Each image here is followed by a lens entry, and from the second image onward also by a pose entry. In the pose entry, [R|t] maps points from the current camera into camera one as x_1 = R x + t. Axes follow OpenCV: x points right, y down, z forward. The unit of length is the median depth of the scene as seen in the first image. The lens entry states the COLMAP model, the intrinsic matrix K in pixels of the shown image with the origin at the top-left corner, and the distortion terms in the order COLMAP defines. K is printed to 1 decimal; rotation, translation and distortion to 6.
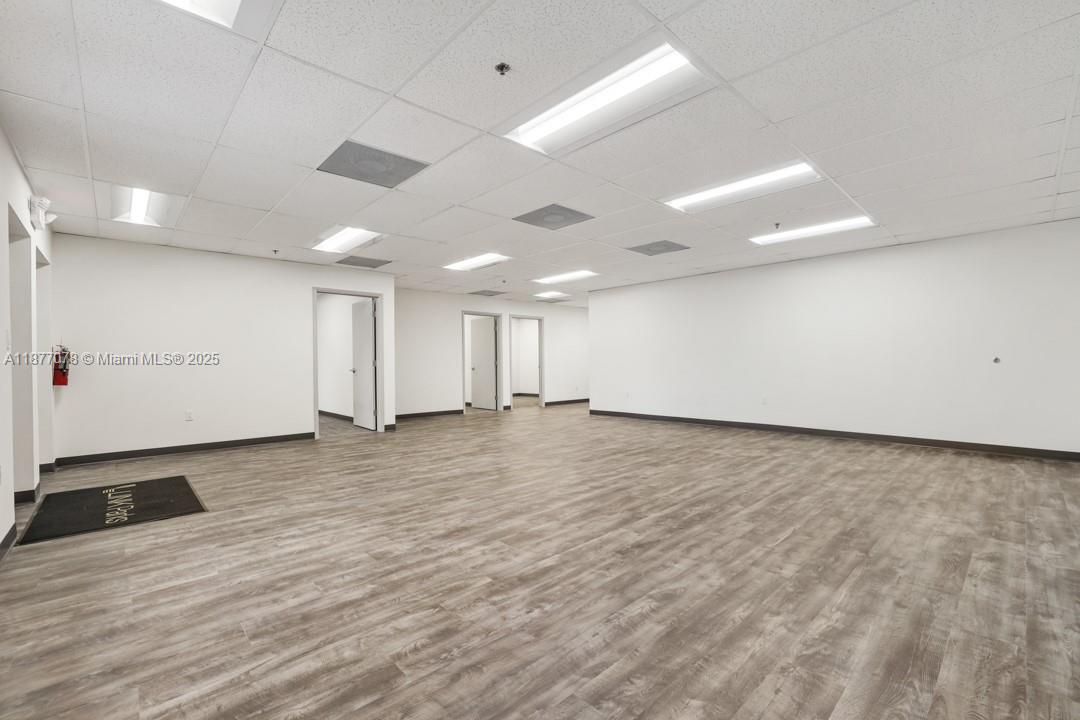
lens RADIAL K [[464.5, 0, 529.9], [0, 464.5, 364.1], [0, 0, 1]] dist [-0.035831, 0.007877]
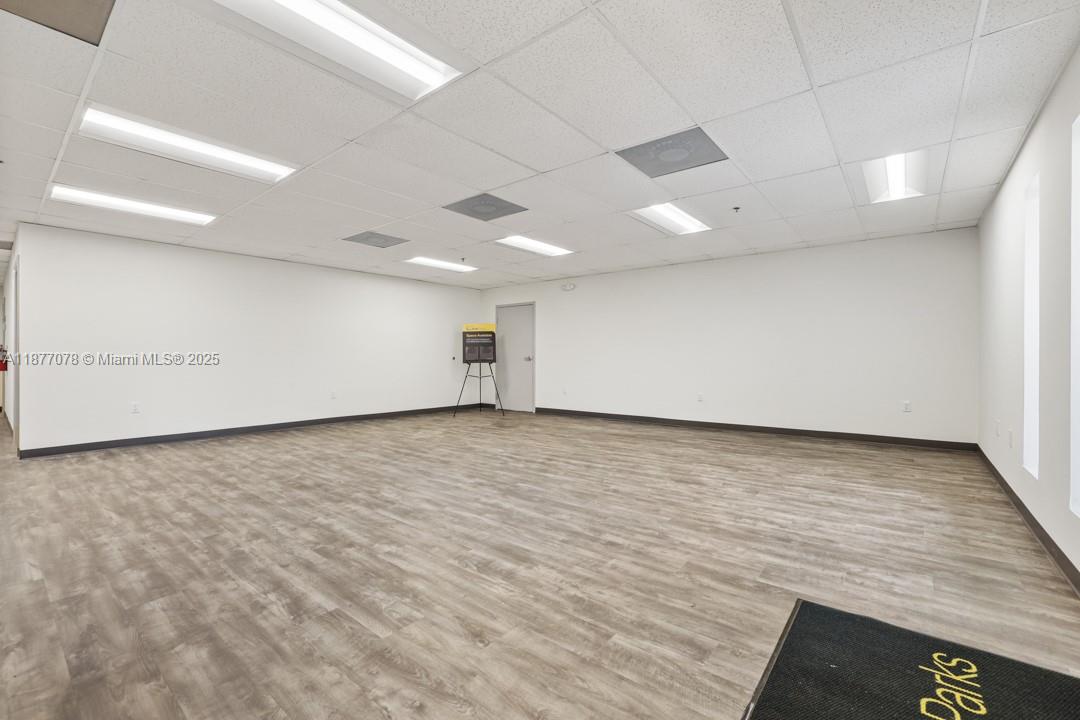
lens RADIAL K [[464.5, 0, 535.5], [0, 464.5, 353.7], [0, 0, 1]] dist [-0.035831, 0.007877]
pose [[-0.146874, 0.016262, 0.989022, -1.427784], [0.002514, 0.999868, -0.016067, 0.006906], [-0.989152, 0.000127, -0.146895, 1.628389]]
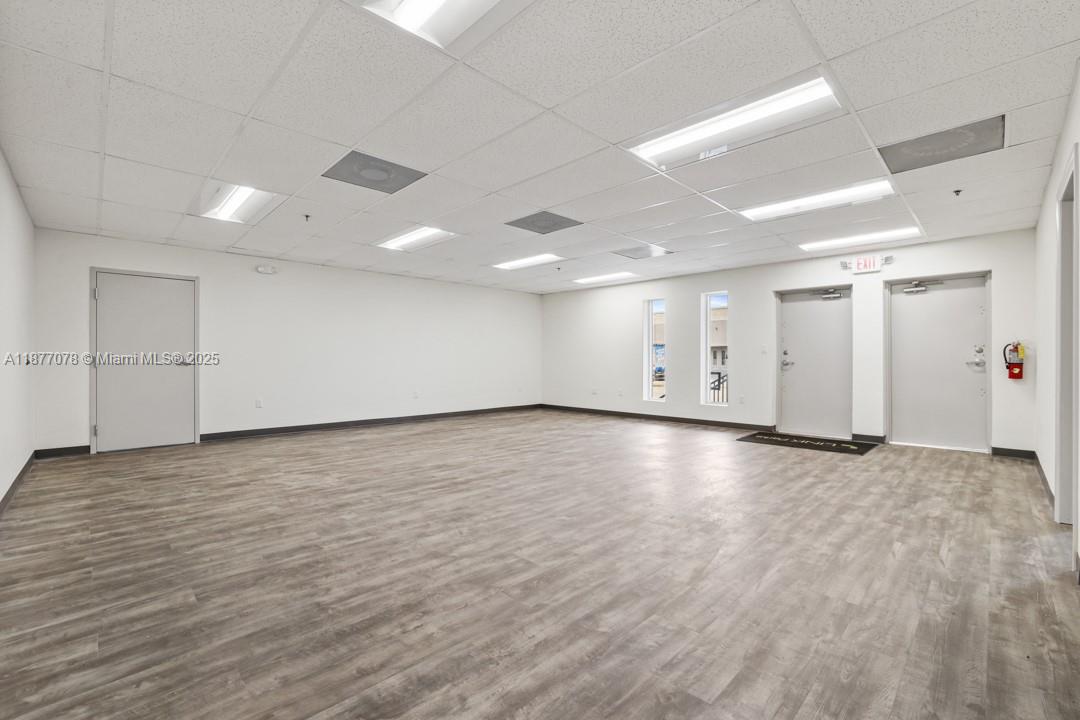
lens RADIAL K [[464.5, 0, 530.4], [0, 464.5, 359.7], [0, 0, 1]] dist [-0.035831, 0.007877]
pose [[-0.999610, 0.007167, -0.027004, 0.180765], [0.007082, 0.999970, 0.003272, -0.015066], [0.027027, 0.003079, -0.999630, 3.212504]]
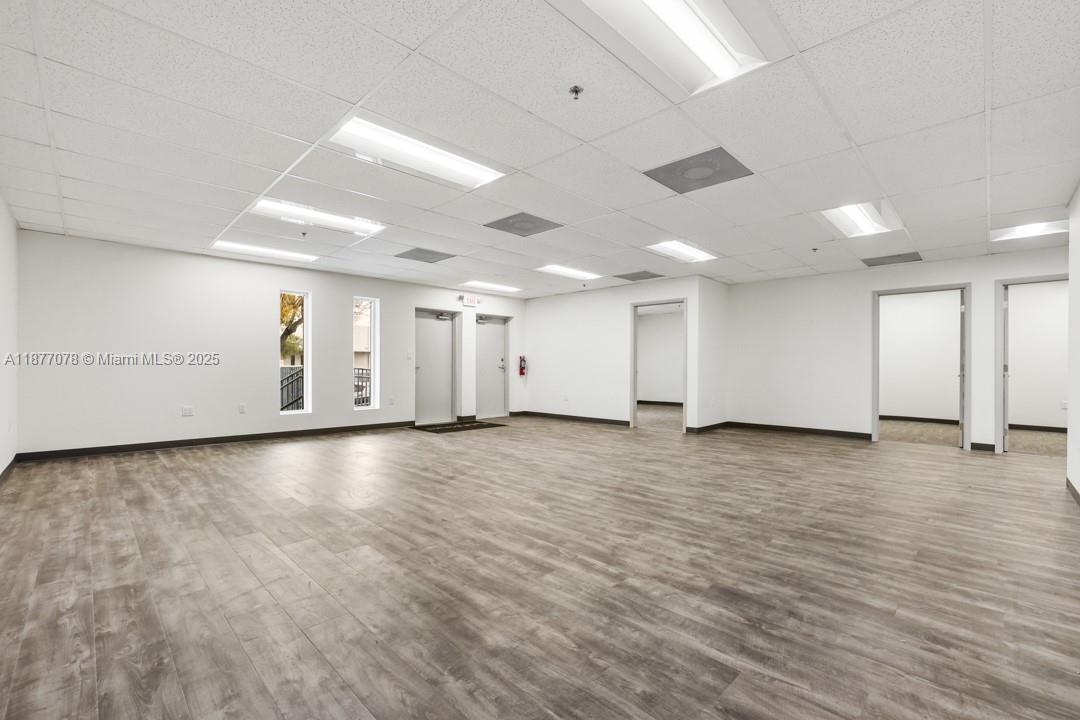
lens RADIAL K [[464.5, 0, 533.1], [0, 464.5, 366.4], [0, 0, 1]] dist [-0.035831, 0.007877]
pose [[0.040979, 0.010166, -0.999108, 1.698307], [-0.006860, 0.999928, 0.009893, -0.020907], [0.999136, 0.006449, 0.041046, 1.535348]]
